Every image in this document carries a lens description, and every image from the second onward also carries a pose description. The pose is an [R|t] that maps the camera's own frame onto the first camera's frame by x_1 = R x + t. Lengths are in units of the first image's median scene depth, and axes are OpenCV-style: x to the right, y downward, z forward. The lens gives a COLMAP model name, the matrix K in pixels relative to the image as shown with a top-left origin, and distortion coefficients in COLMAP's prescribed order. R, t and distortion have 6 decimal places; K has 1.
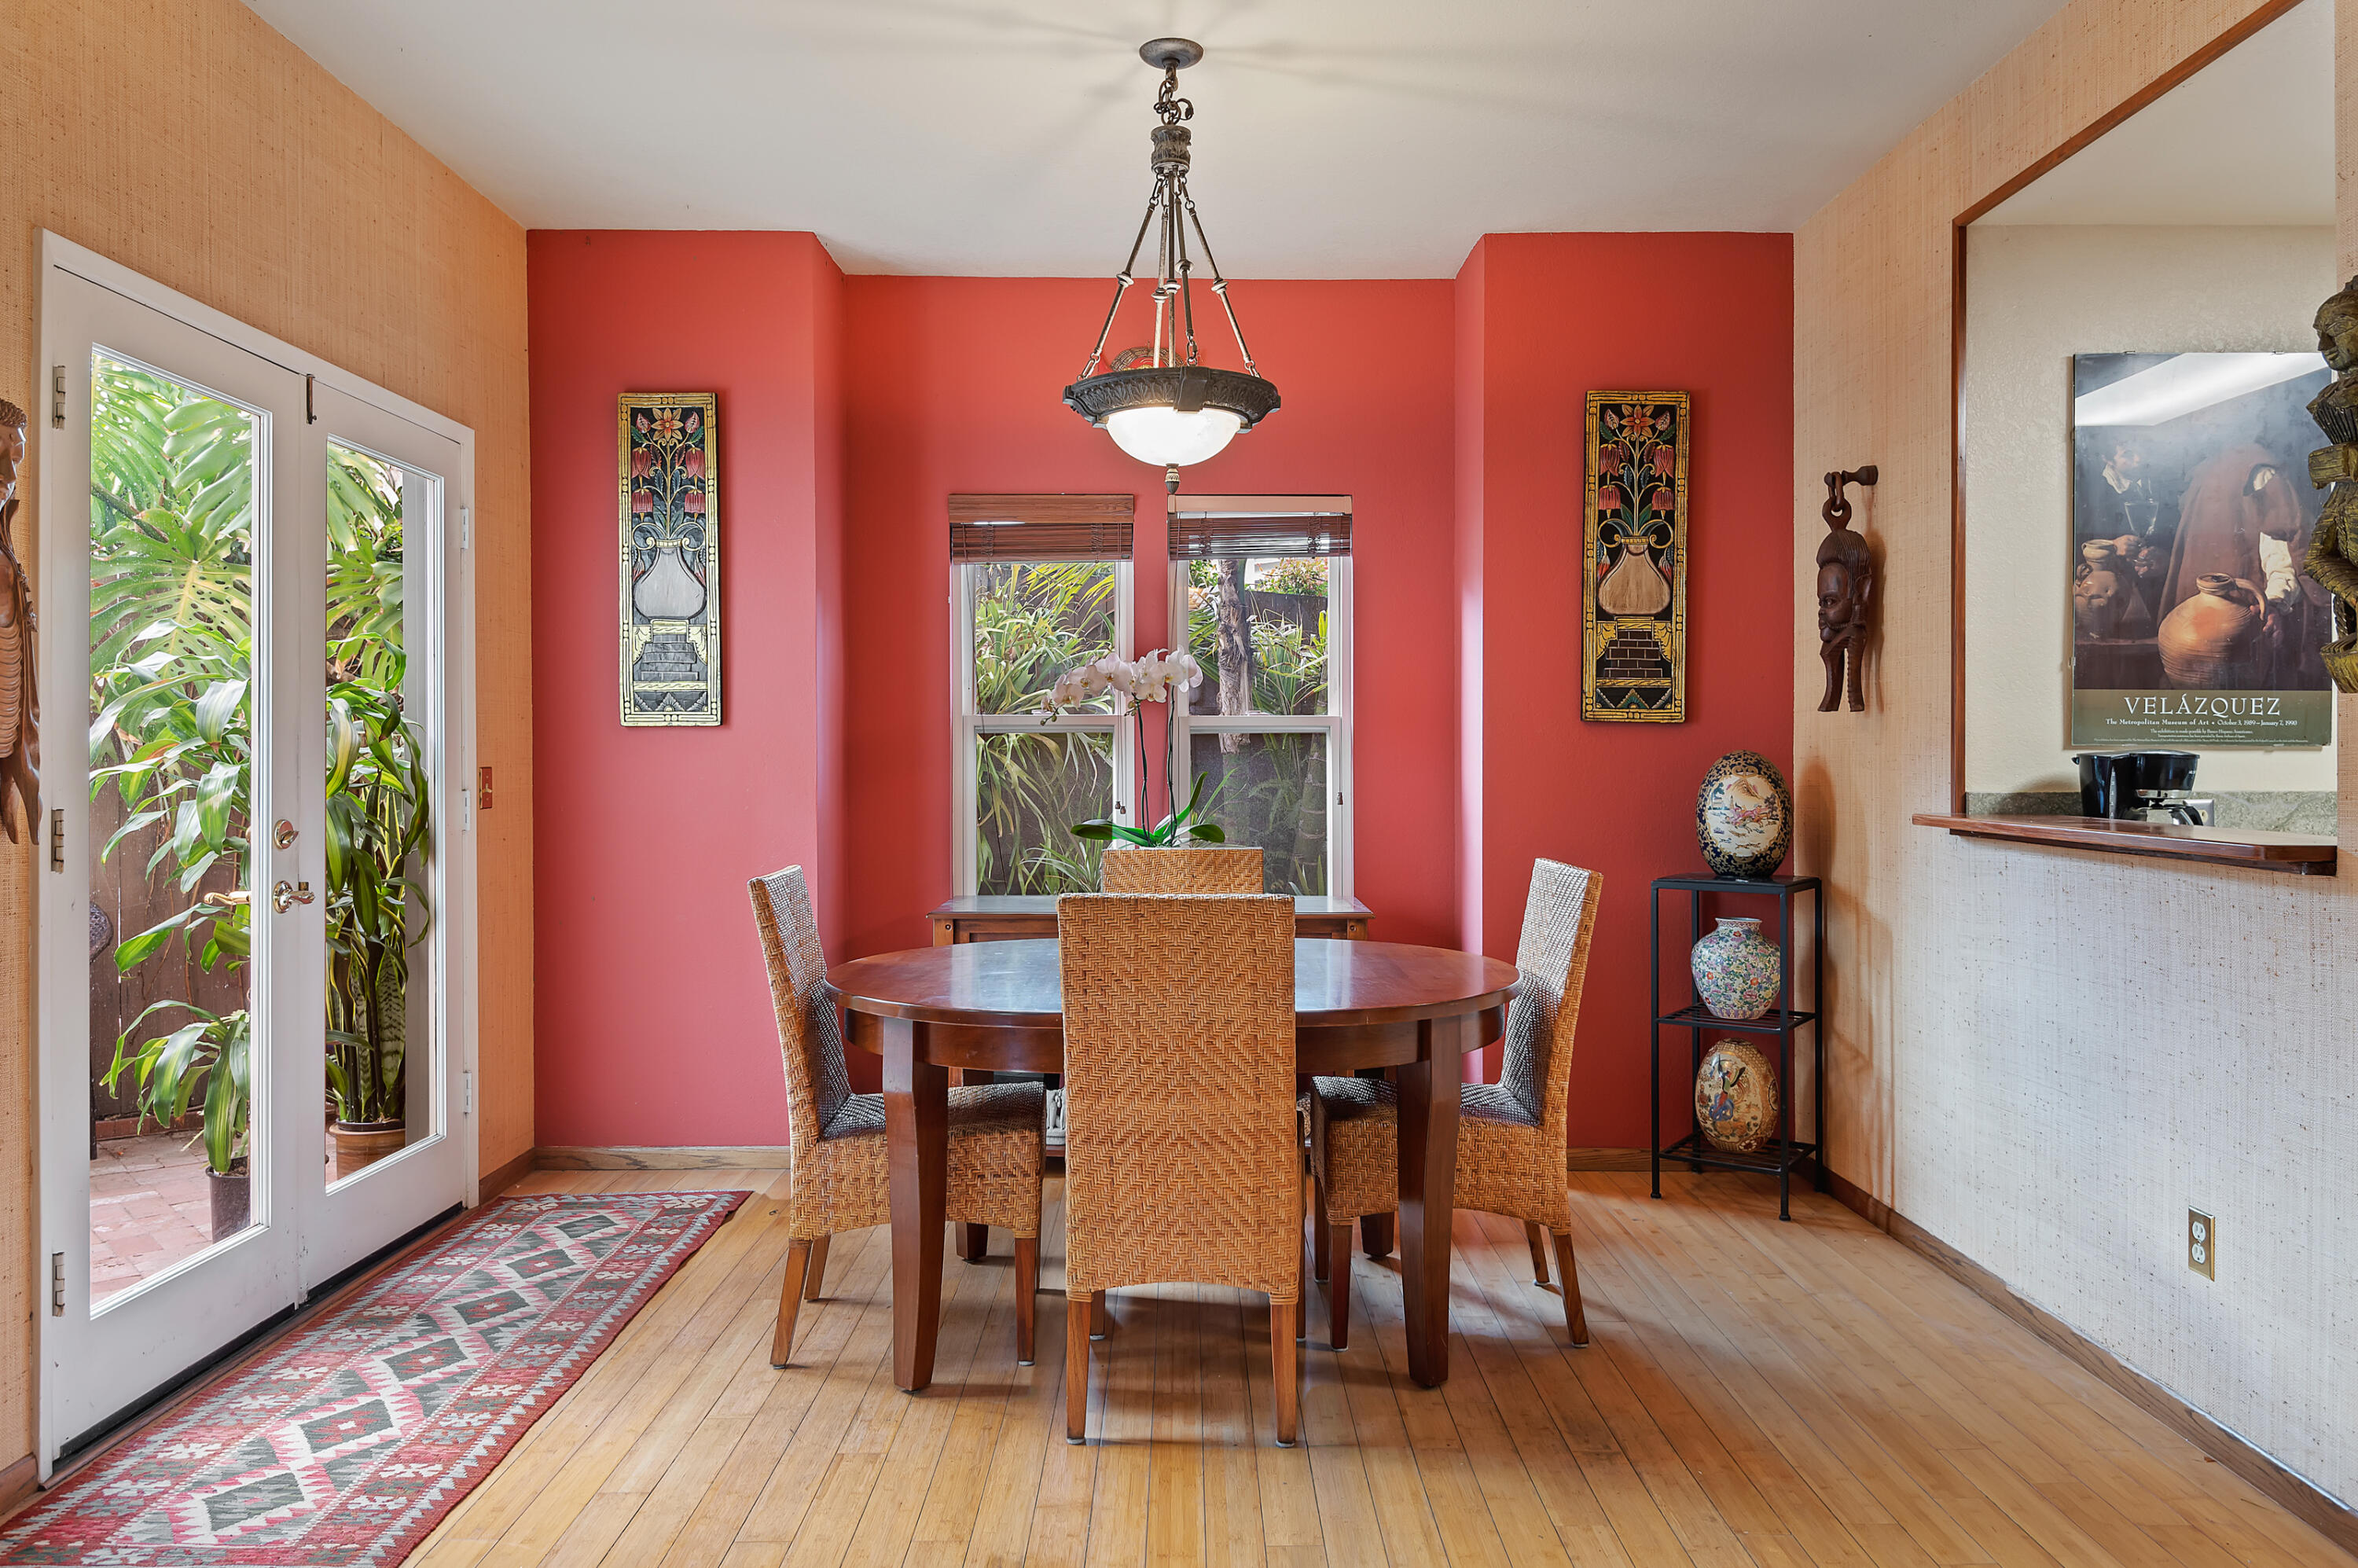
lens RADIAL K [[1578.8, 0, 1191.9], [0, 1578.8, 755.7], [0, 0, 1]] dist [0.031306, -0.030648]
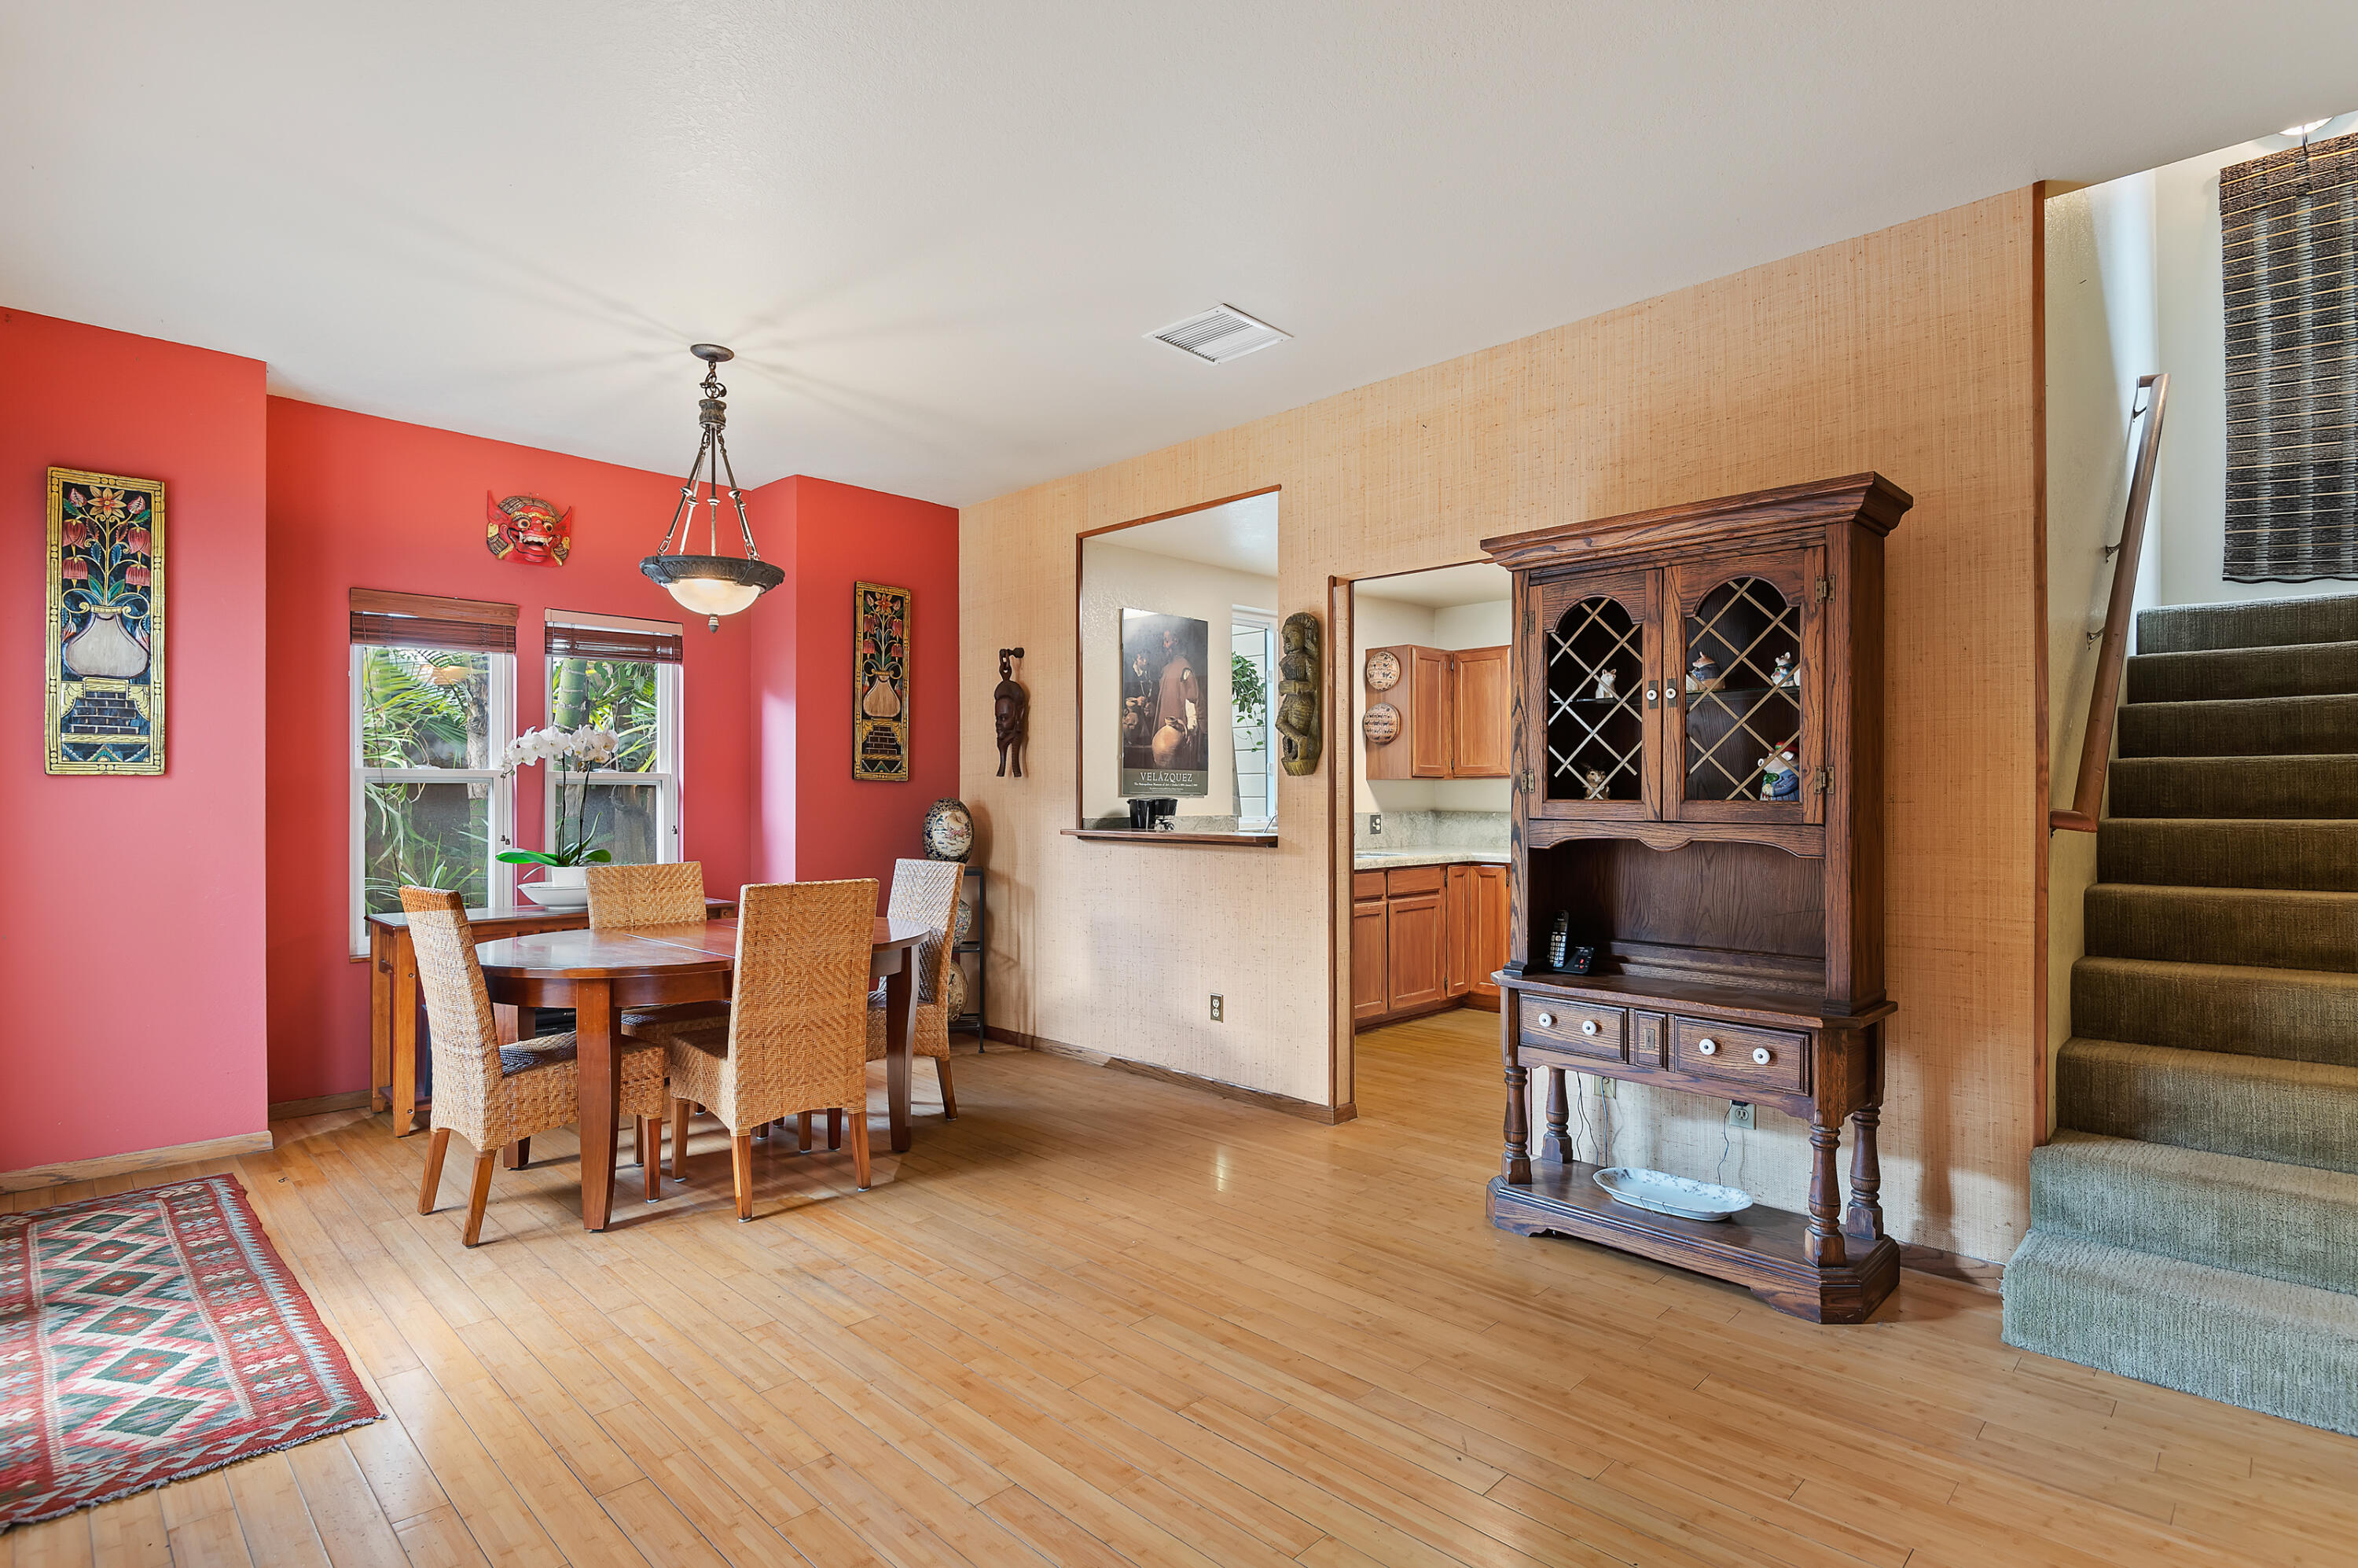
lens RADIAL K [[1157.6, 0, 1183.7], [0, 1157.6, 792.1], [0, 0, 1]] dist [0.019283, -0.014767]
pose [[0.705427, 0.003095, 0.708776, -0.447239], [0.001443, 0.999982, -0.005803, -0.001246], [-0.708781, 0.005116, 0.705410, -0.124554]]
